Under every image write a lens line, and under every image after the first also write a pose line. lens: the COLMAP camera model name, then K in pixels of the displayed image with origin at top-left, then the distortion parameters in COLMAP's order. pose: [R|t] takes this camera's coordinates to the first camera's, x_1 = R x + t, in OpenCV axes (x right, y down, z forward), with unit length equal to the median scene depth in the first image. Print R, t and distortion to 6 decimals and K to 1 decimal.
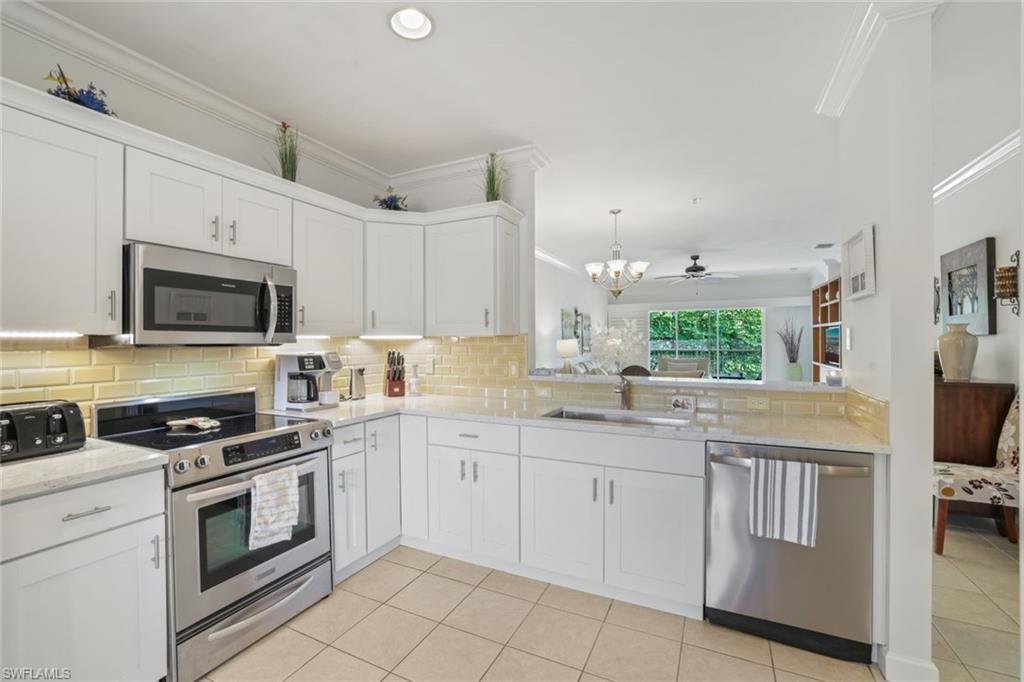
lens RADIAL K [[436.9, 0, 512.0], [0, 436.9, 341.0], [0, 0, 1]] dist [-0.043362, 0.019091]
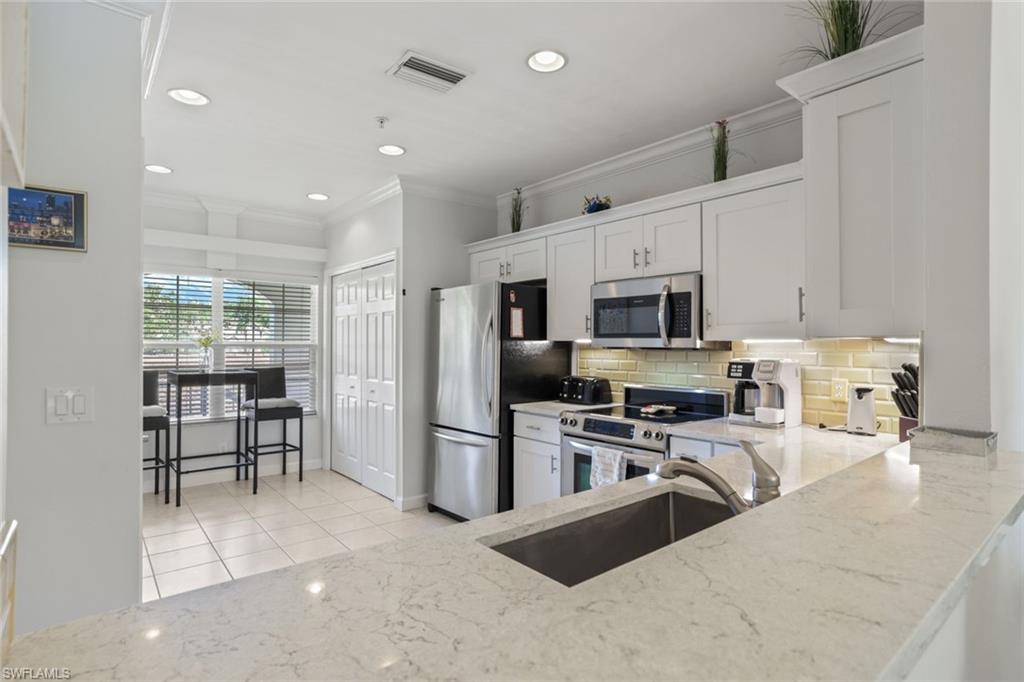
lens RADIAL K [[540.5, 0, 512.0], [0, 540.5, 341.0], [0, 0, 1]] dist [-0.005218, -0.000225]
pose [[-0.412687, -0.001006, -0.910872, 0.850056], [-0.002160, 0.999998, -0.000126, -0.009551], [0.910870, 0.001915, -0.412689, 1.183086]]
